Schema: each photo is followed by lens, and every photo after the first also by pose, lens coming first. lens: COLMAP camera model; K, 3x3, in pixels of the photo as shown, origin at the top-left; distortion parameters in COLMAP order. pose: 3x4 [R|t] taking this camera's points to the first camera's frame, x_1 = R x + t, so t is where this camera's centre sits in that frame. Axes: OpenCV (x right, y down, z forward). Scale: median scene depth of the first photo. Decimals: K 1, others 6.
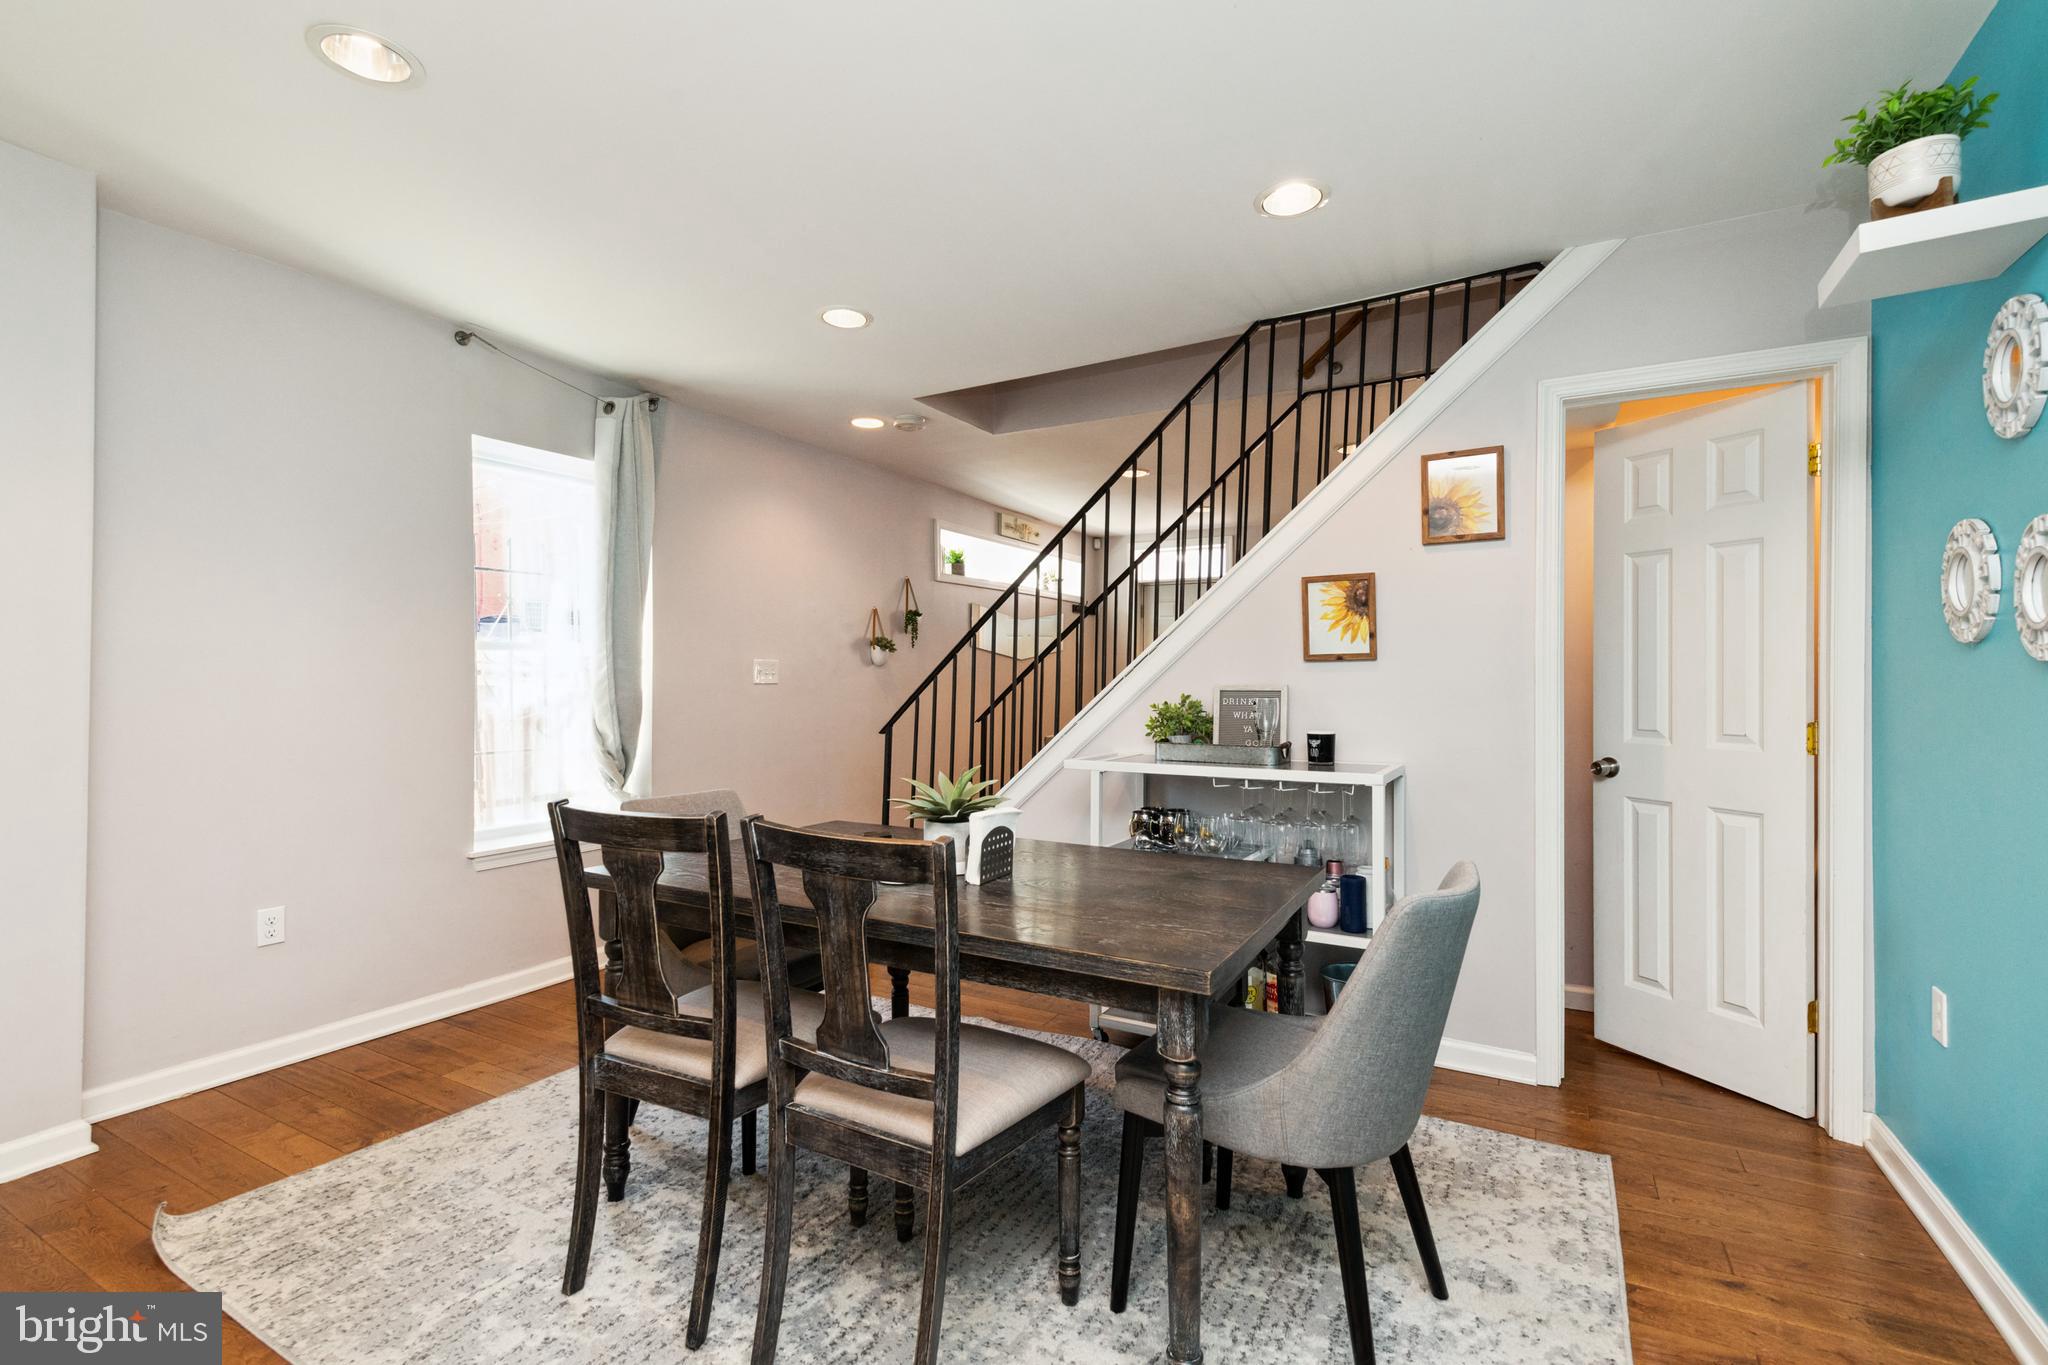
lens RADIAL K [[915.2, 0, 1038.0], [0, 915.2, 675.7], [0, 0, 1]] dist [0.004083, -0.000862]
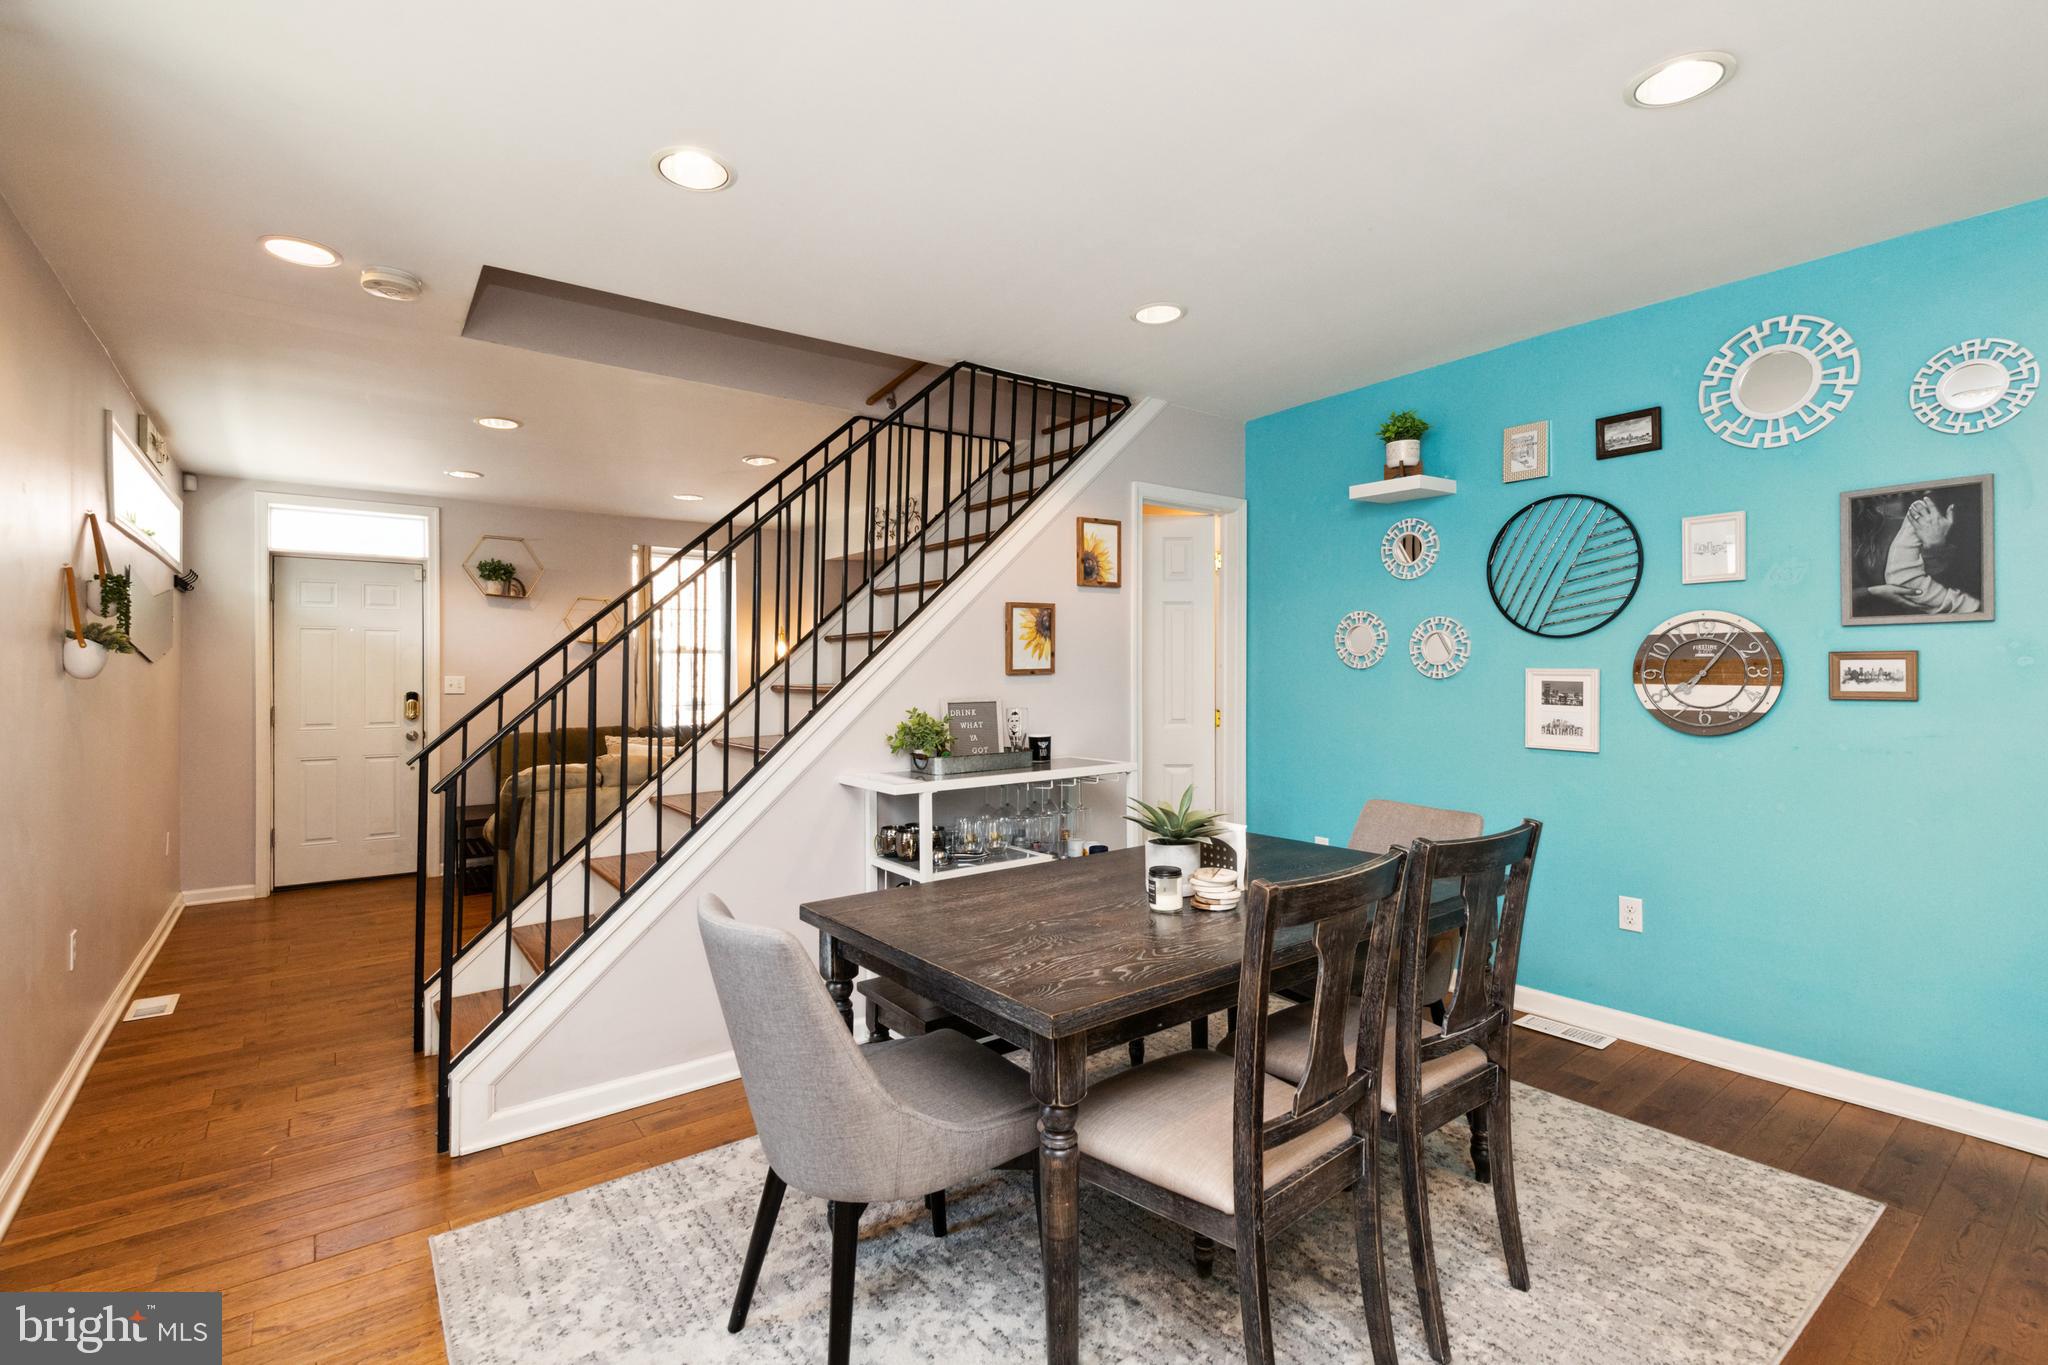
lens RADIAL K [[915.2, 0, 1014.2], [0, 915.2, 692.2], [0, 0, 1]] dist [0.004083, -0.000862]
pose [[0.403704, -0.024963, 0.914549, -0.782797], [0.005160, 0.999674, 0.025009, -0.023656], [-0.914875, -0.005378, 0.403701, 0.537216]]
